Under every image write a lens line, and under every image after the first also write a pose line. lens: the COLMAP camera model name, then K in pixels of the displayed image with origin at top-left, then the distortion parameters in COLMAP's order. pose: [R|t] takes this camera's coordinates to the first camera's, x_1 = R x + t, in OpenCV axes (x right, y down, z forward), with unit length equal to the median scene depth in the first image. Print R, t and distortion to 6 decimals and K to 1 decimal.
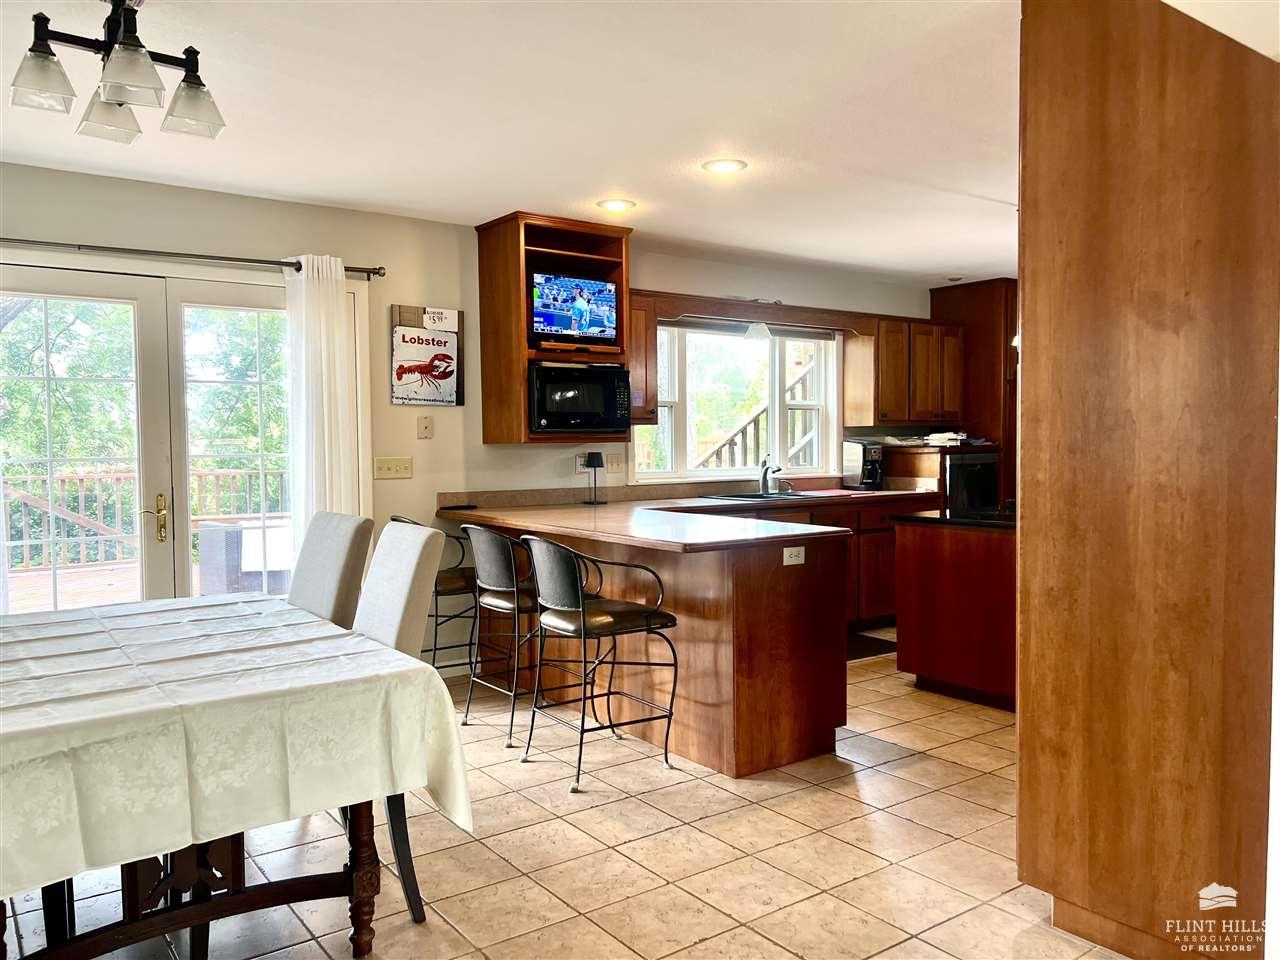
lens RADIAL K [[970.7, 0, 640.0], [0, 970.7, 480.0], [0, 0, 1]] dist [0.004548, 0.001939]
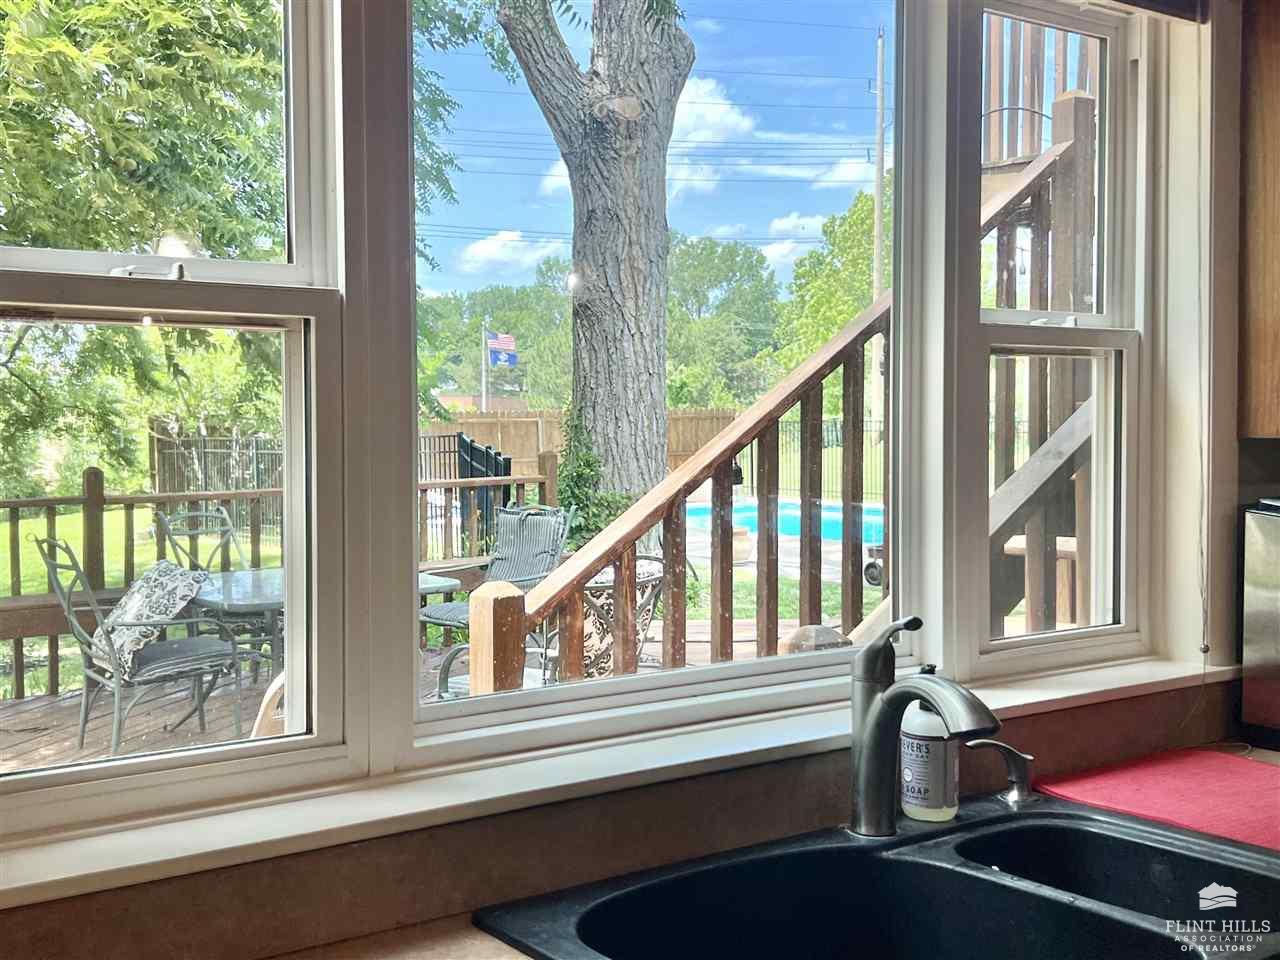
lens RADIAL K [[1545.8, 0, 640.0], [0, 1545.8, 480.0], [0, 0, 1]] dist [0.110379, -0.019325]
pose [[0.999680, 0.003968, 0.025002, 0.070046], [-0.004118, 0.999974, 0.005951, -0.045260], [-0.024977, -0.006052, 0.999670, 0.657828]]
